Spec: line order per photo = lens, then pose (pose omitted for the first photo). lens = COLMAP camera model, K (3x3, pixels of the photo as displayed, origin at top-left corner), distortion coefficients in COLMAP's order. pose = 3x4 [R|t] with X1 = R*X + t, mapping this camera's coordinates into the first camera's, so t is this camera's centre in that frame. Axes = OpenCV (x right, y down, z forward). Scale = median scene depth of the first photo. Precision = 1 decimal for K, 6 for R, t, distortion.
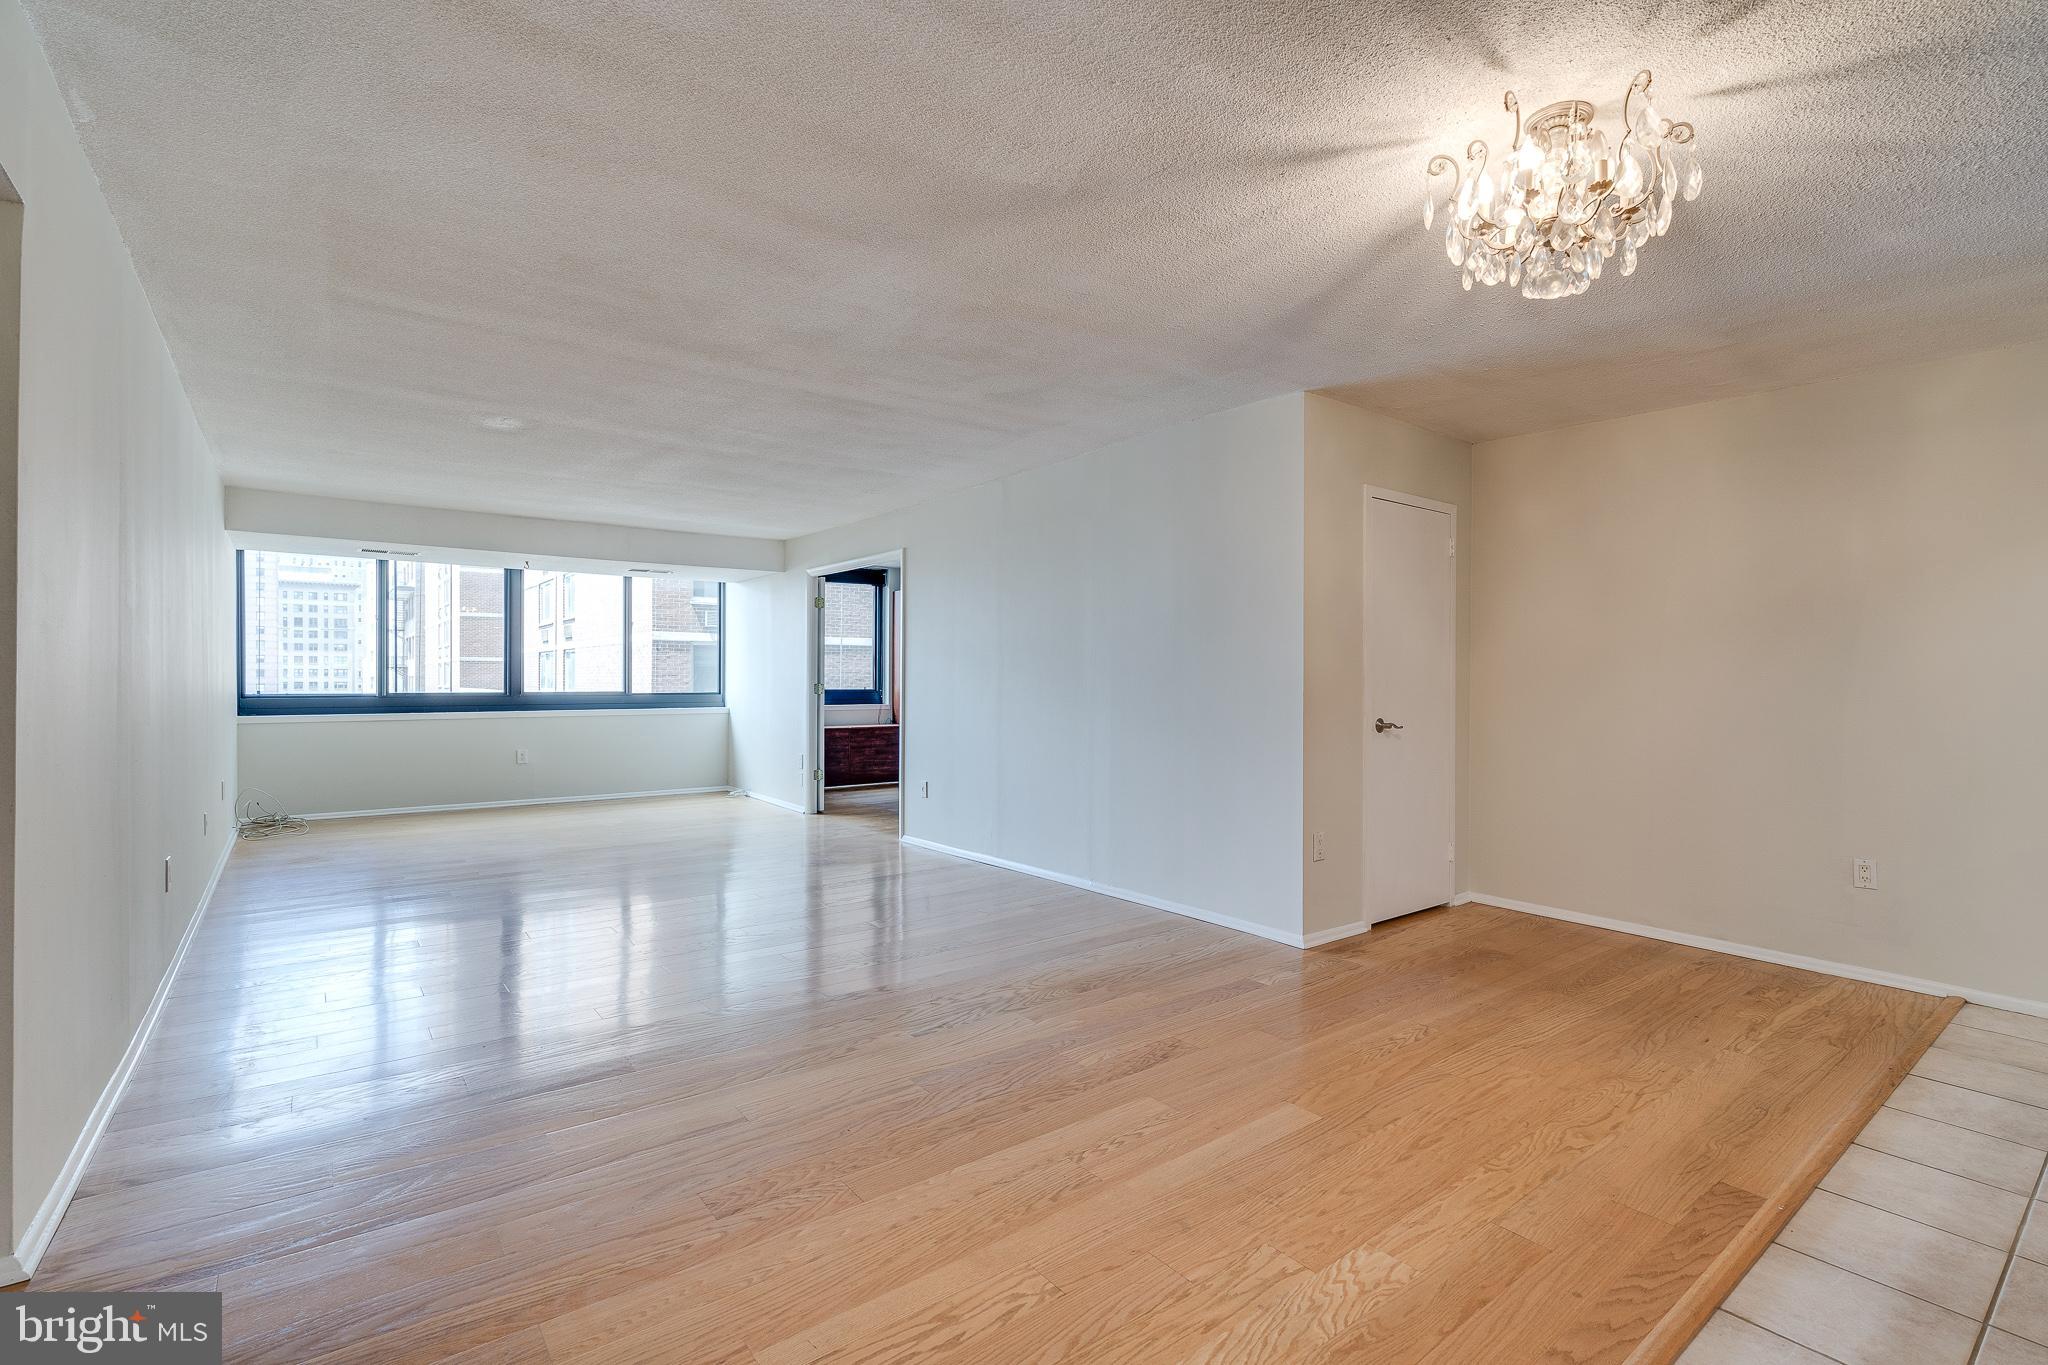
lens RADIAL K [[932.1, 0, 1017.1], [0, 932.1, 688.0], [0, 0, 1]] dist [-0.010611, 0.002369]
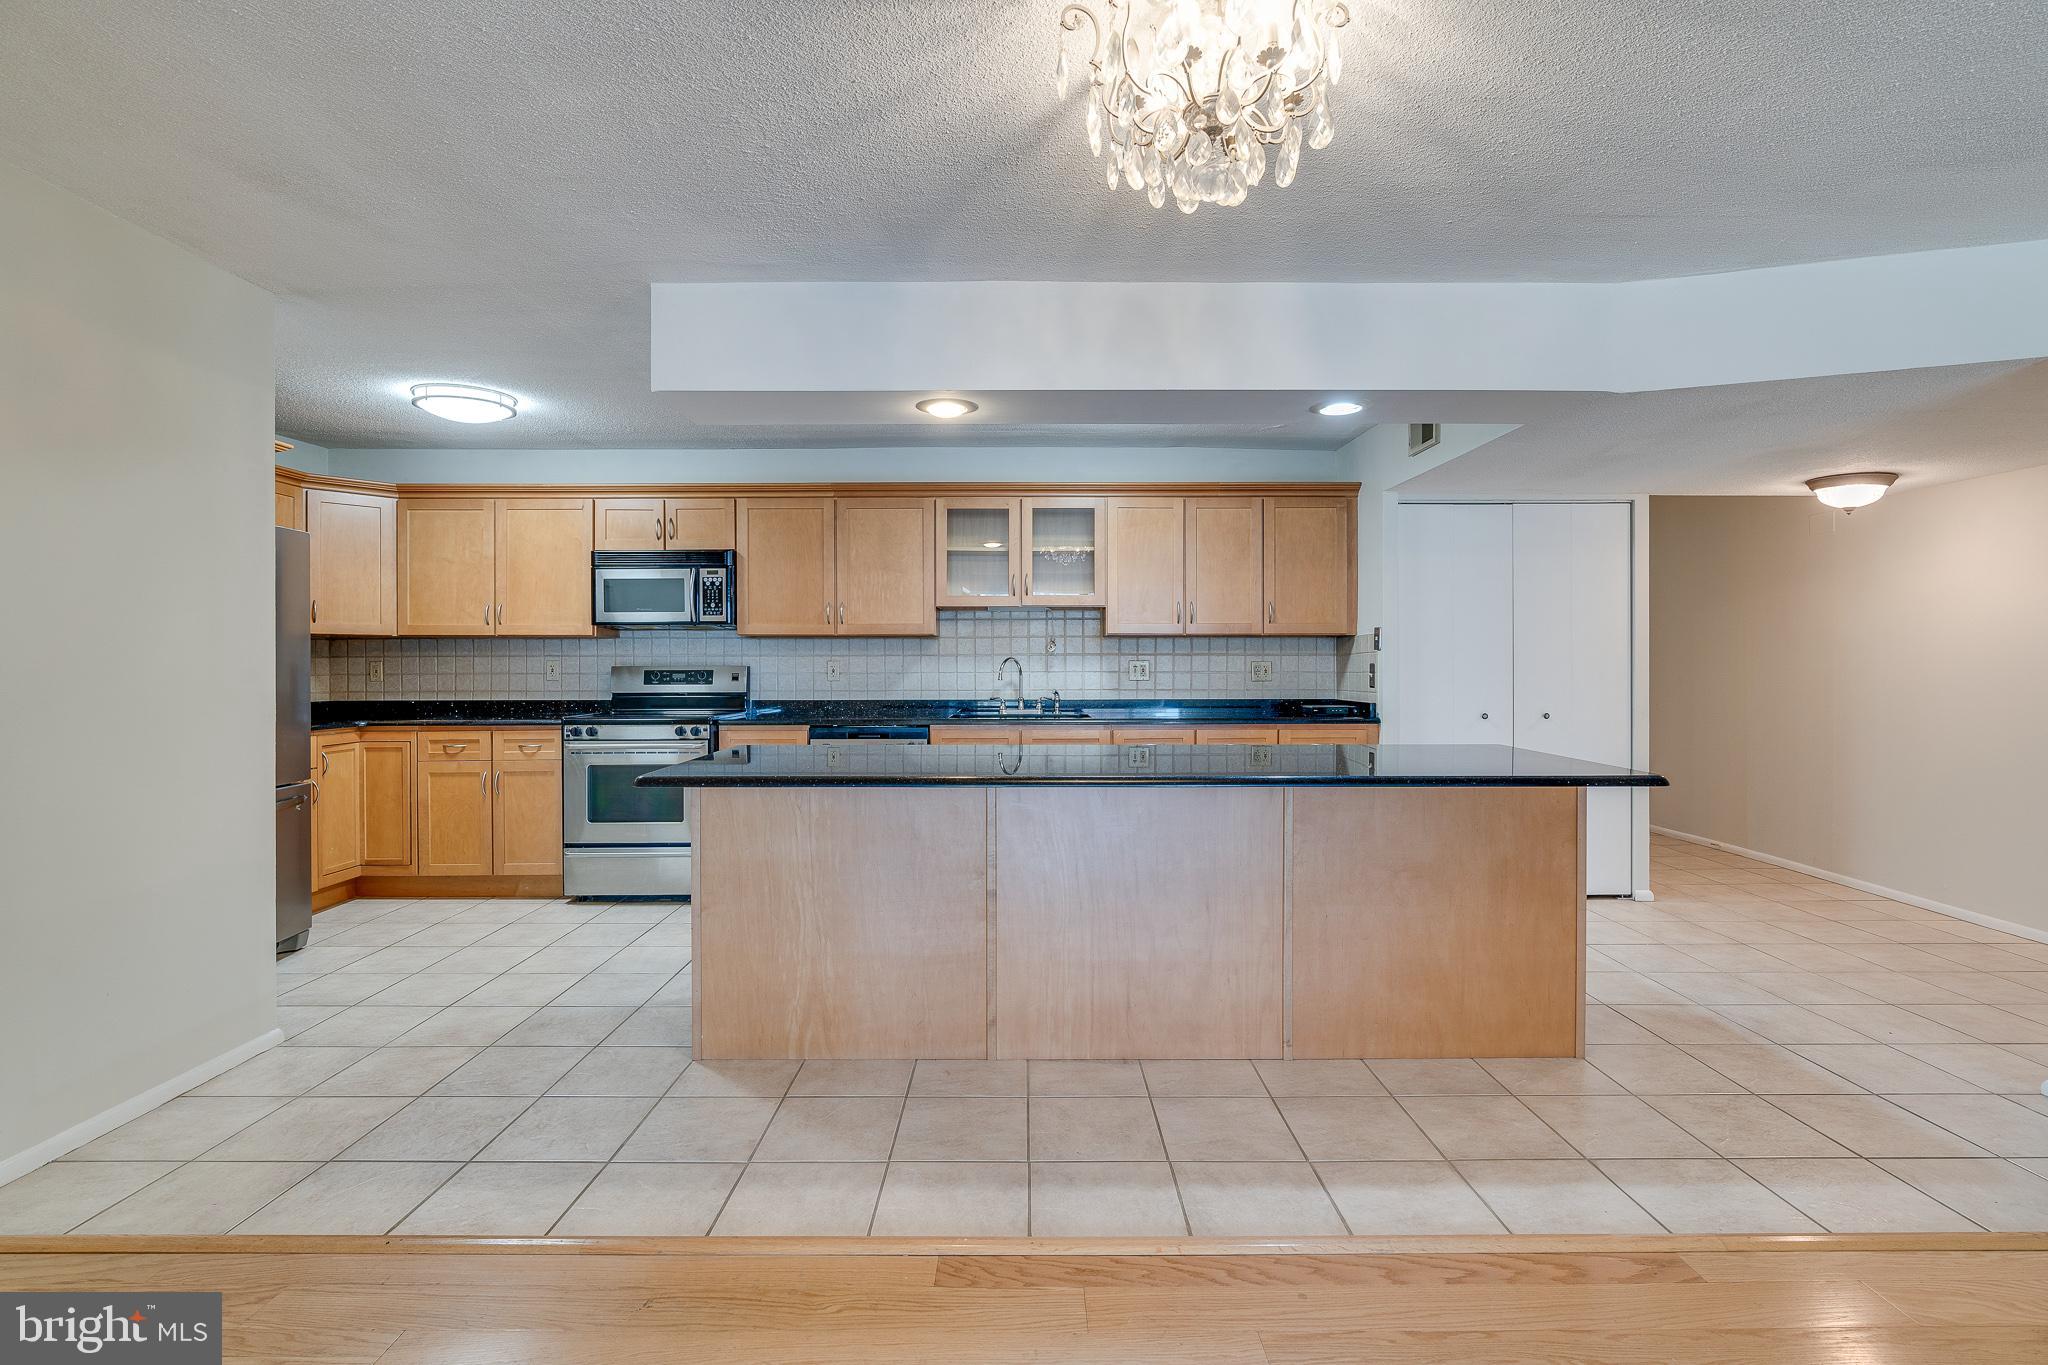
lens RADIAL K [[932.1, 0, 1037.0], [0, 932.1, 668.4], [0, 0, 1]] dist [-0.010611, 0.002369]
pose [[-0.802544, -0.001101, 0.596592, 0.050530], [0.007006, 0.999912, 0.011269, -0.005580], [-0.596552, 0.013224, -0.802466, 0.412644]]
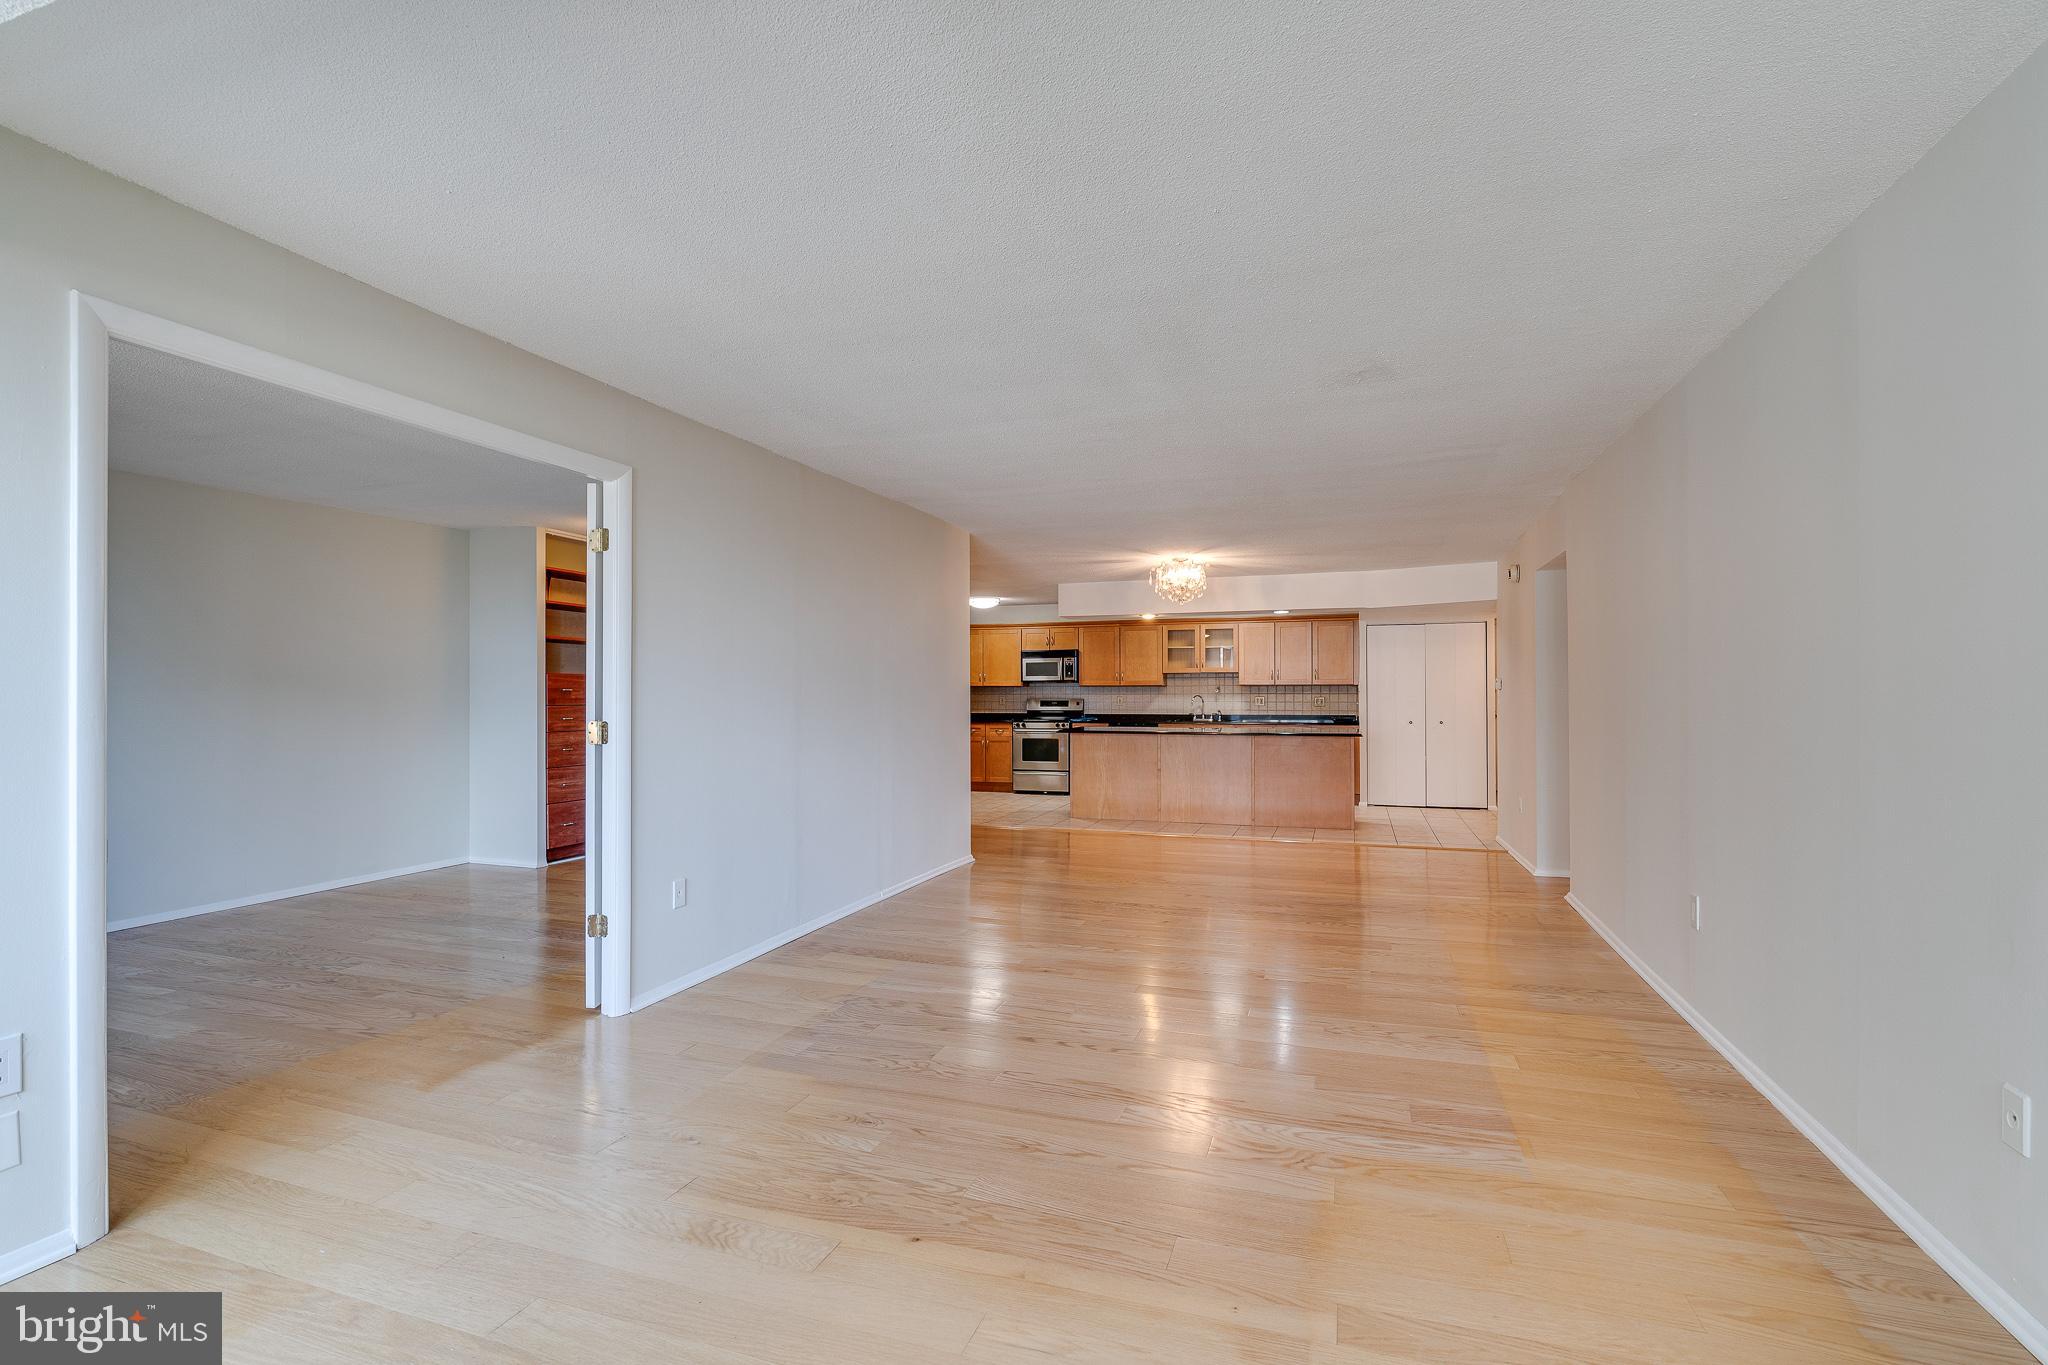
lens RADIAL K [[932.1, 0, 1028.1], [0, 932.1, 694.7], [0, 0, 1]] dist [-0.010611, 0.002369]
pose [[-0.554858, 0.001400, 0.831944, -0.559513], [0.008419, 0.999957, 0.003932, -0.014071], [-0.831903, 0.009186, -0.554846, 0.887057]]
